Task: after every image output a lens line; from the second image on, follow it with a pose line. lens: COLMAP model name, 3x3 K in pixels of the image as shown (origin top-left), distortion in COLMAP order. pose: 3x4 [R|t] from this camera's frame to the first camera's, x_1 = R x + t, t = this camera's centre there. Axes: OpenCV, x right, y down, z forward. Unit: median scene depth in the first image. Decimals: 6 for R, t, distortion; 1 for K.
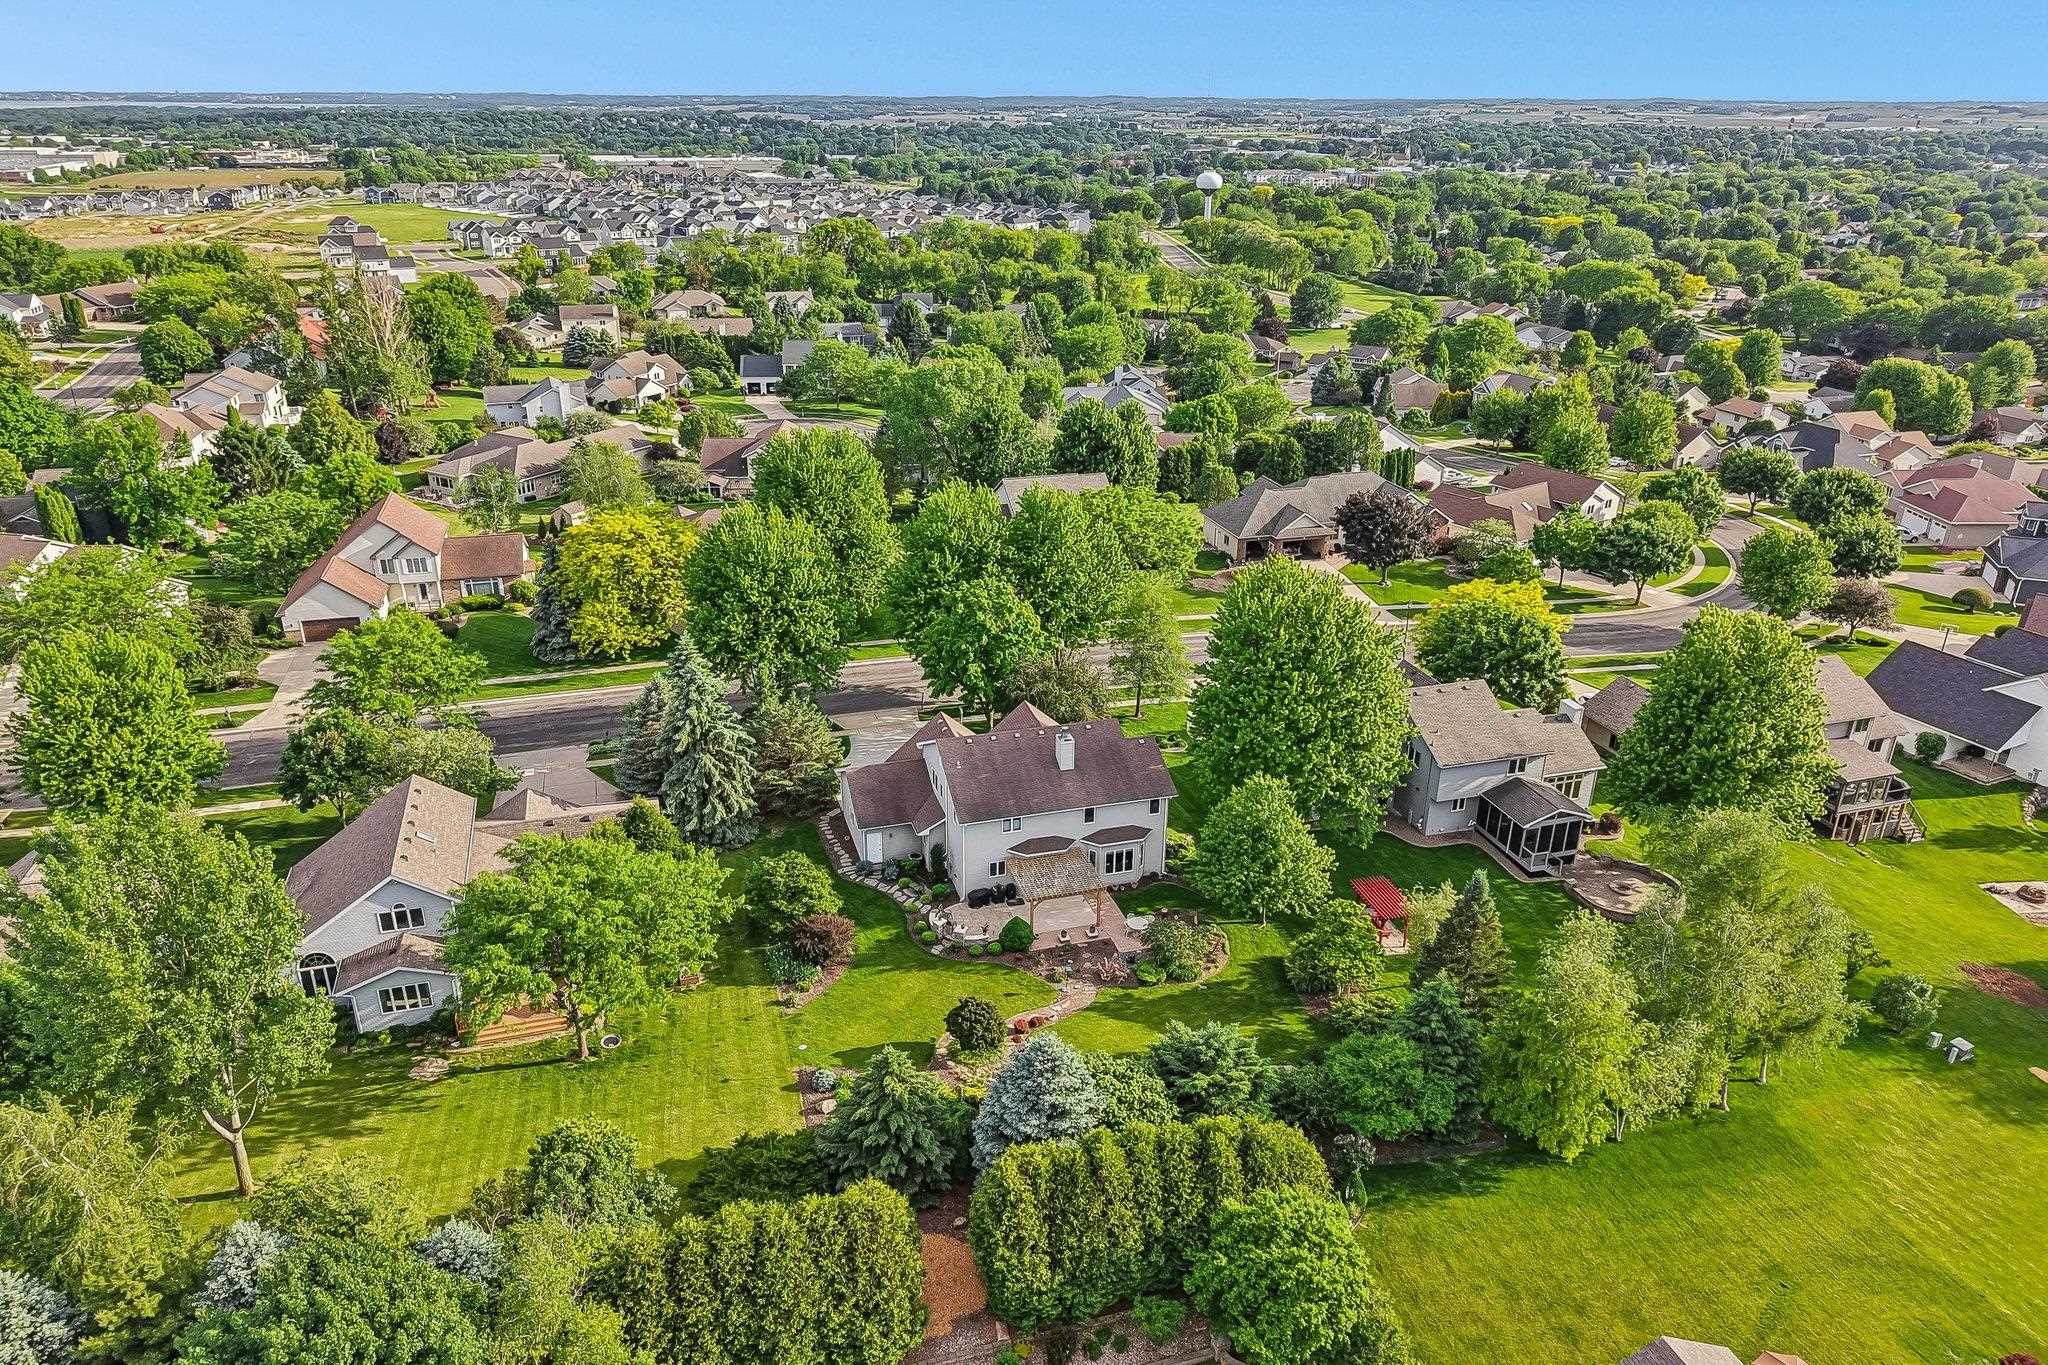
lens RADIAL K [[1419.5, 0, 1024.0], [0, 1419.5, 682.5], [0, 0, 1]] dist [-0.007298, -0.006126]
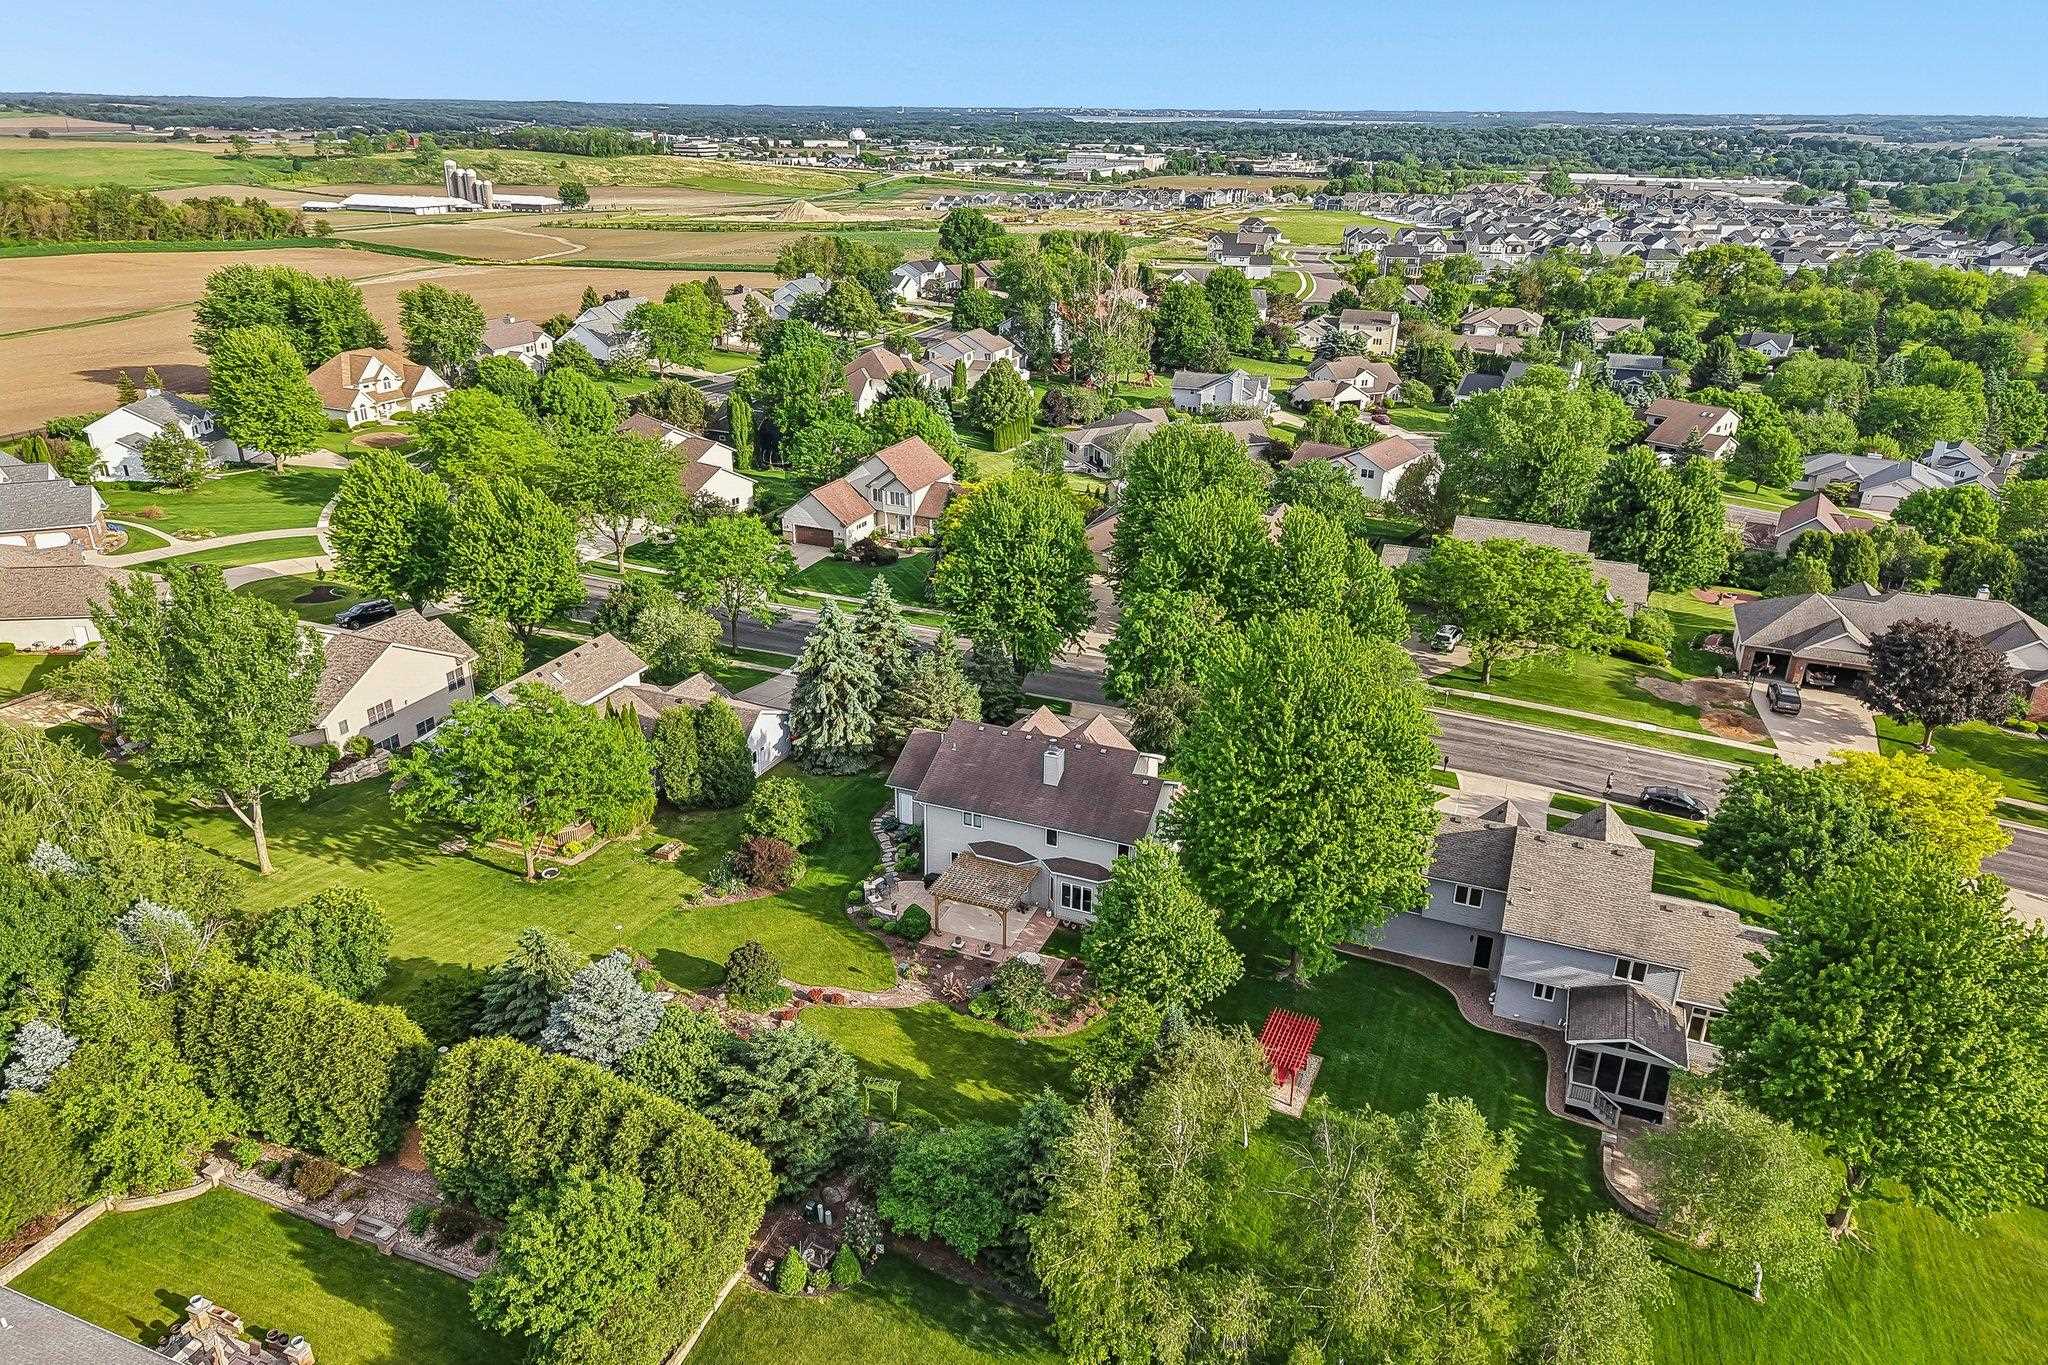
lens RADIAL K [[1419.5, 0, 1024.0], [0, 1419.5, 682.5], [0, 0, 1]] dist [-0.007298, -0.006126]
pose [[0.763455, 0.237657, -0.600547, 0.204532], [-0.245464, 0.966834, 0.070559, -0.024108], [0.597398, 0.093544, 0.796470, 0.083301]]
